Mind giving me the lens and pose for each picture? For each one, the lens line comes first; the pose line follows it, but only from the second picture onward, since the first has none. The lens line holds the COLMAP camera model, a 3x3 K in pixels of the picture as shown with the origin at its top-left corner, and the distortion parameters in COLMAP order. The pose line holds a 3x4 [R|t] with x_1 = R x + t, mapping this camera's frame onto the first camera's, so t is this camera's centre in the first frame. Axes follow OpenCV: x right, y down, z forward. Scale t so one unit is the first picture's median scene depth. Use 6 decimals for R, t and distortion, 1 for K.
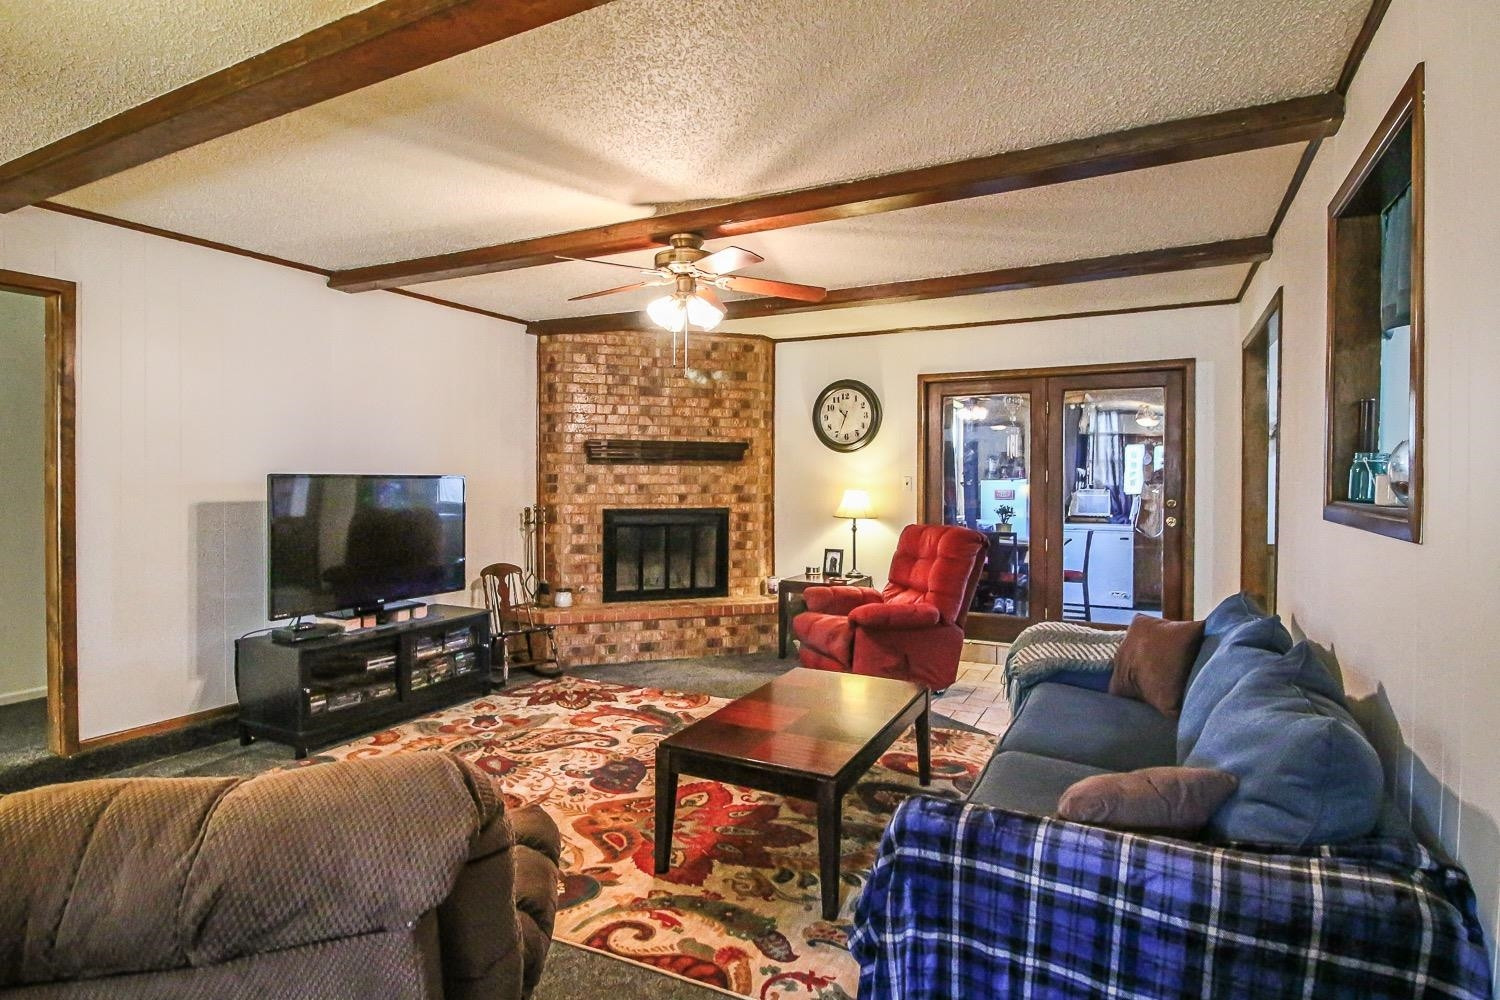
lens RADIAL K [[792.2, 0, 747.0], [0, 792.2, 493.9], [0, 0, 1]] dist [-0.008651, -0.003345]
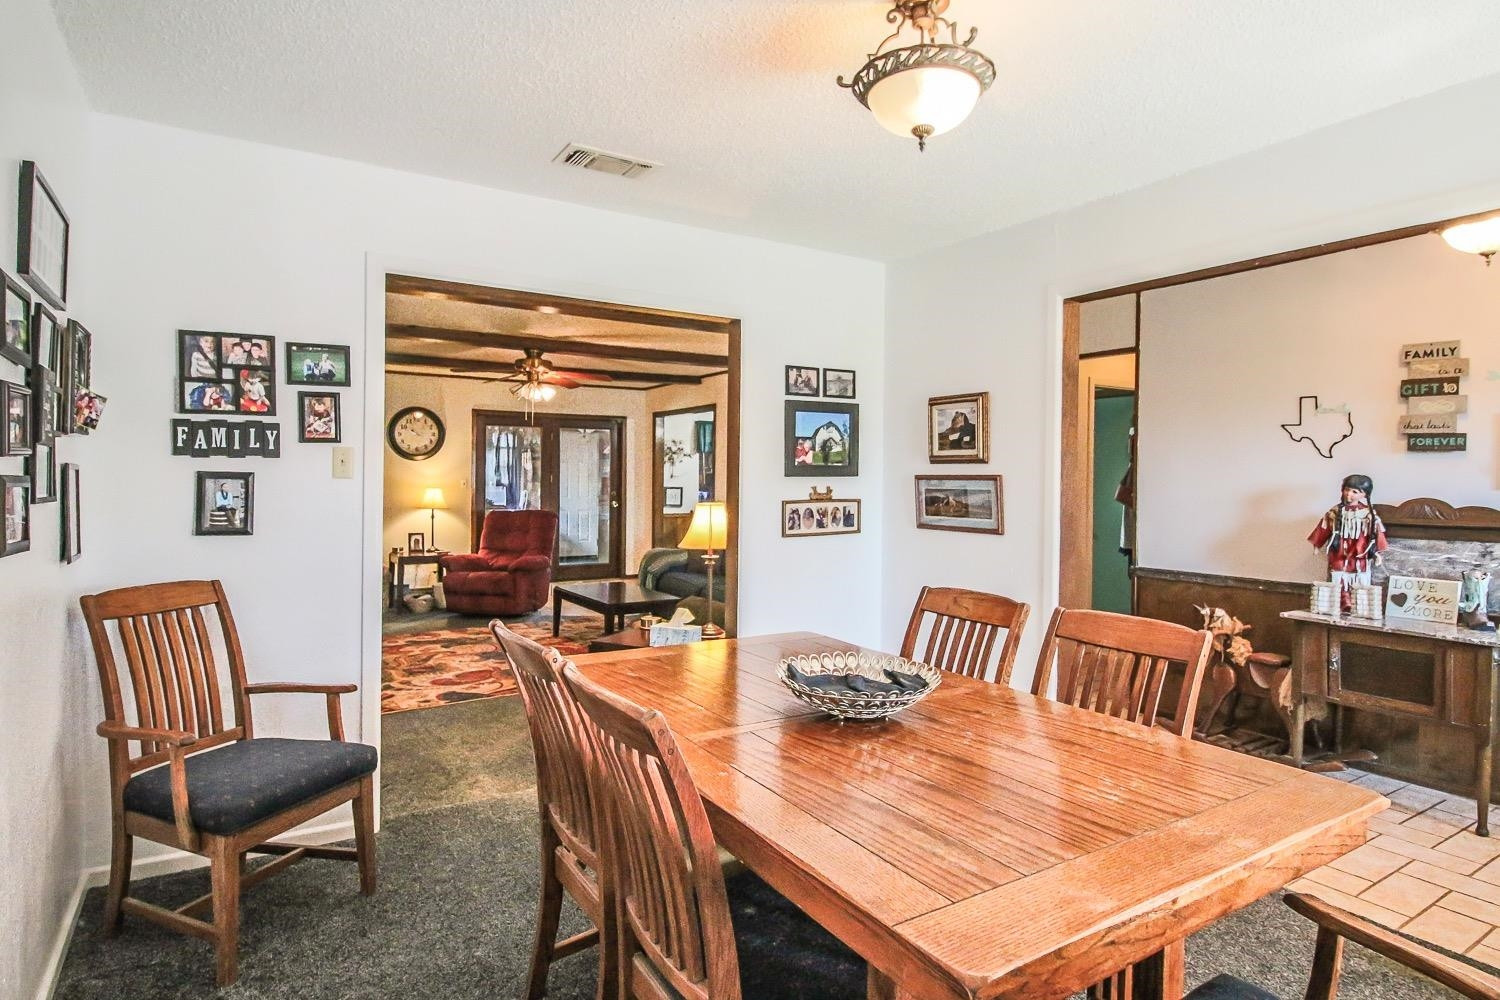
lens RADIAL K [[799.4, 0, 755.3], [0, 799.4, 490.1], [0, 0, 1]] dist [-0.001251, -0.006985]
pose [[0.491013, -0.011261, 0.871079, -0.824328], [0.010448, 0.999921, 0.007038, -0.006164], [-0.871090, 0.005645, 0.491092, -0.177532]]
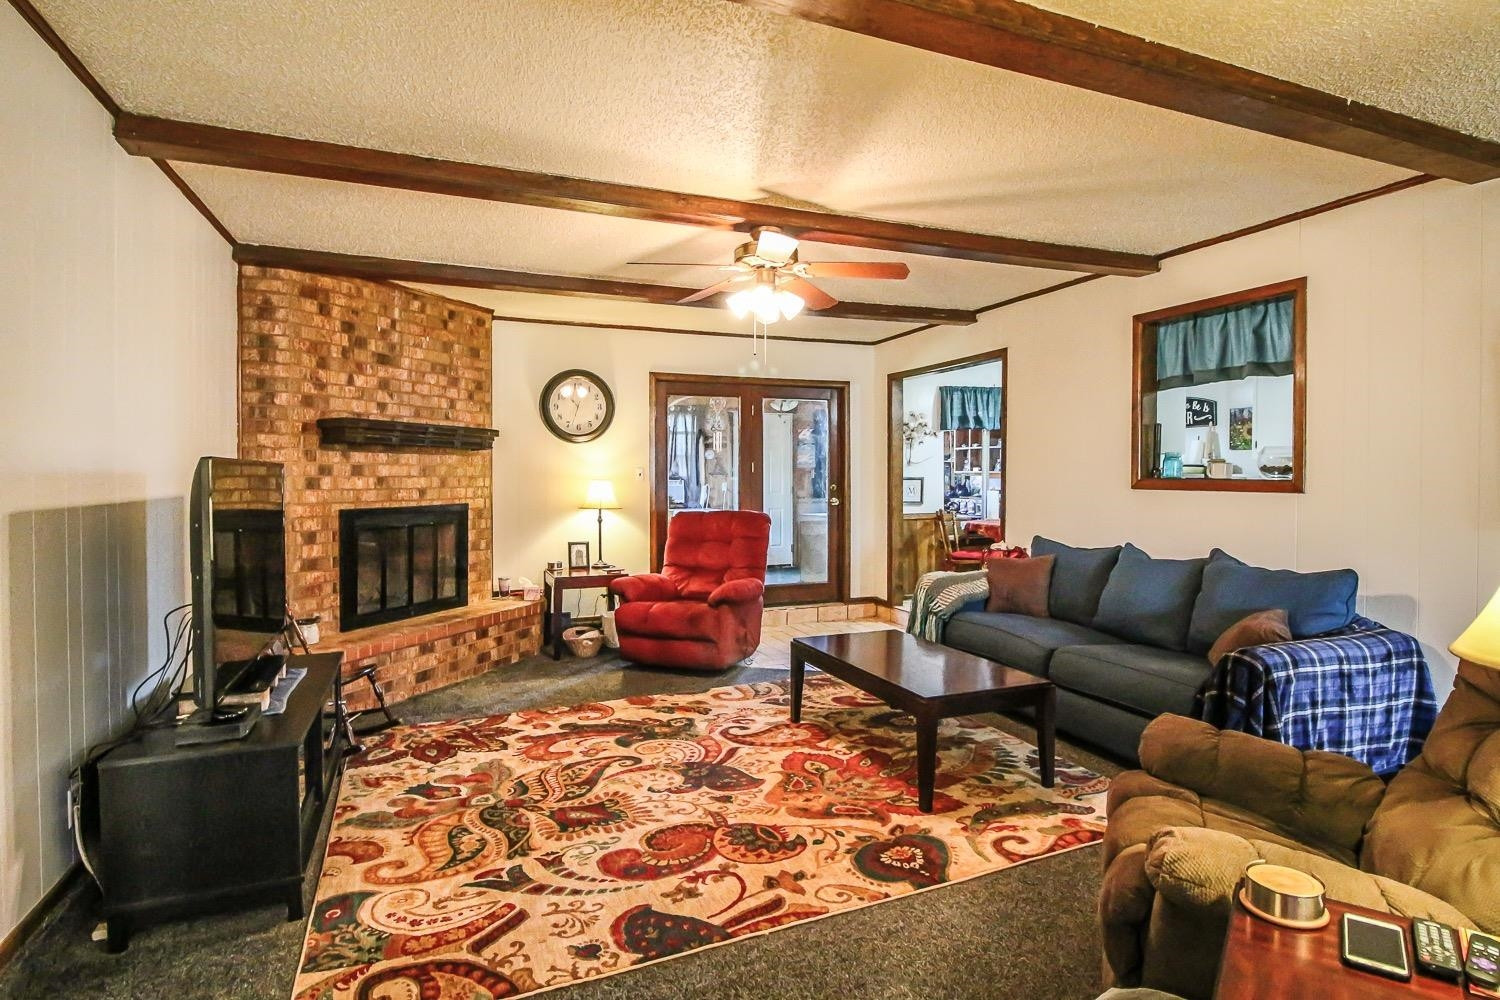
lens RADIAL K [[792.2, 0, 760.9], [0, 792.2, 494.3], [0, 0, 1]] dist [-0.008651, -0.003345]
pose [[0.640433, -0.022963, 0.767670, -0.517276], [0.018572, 0.999724, 0.014411, 0.001111], [-0.767789, 0.005028, 0.640683, 0.208578]]
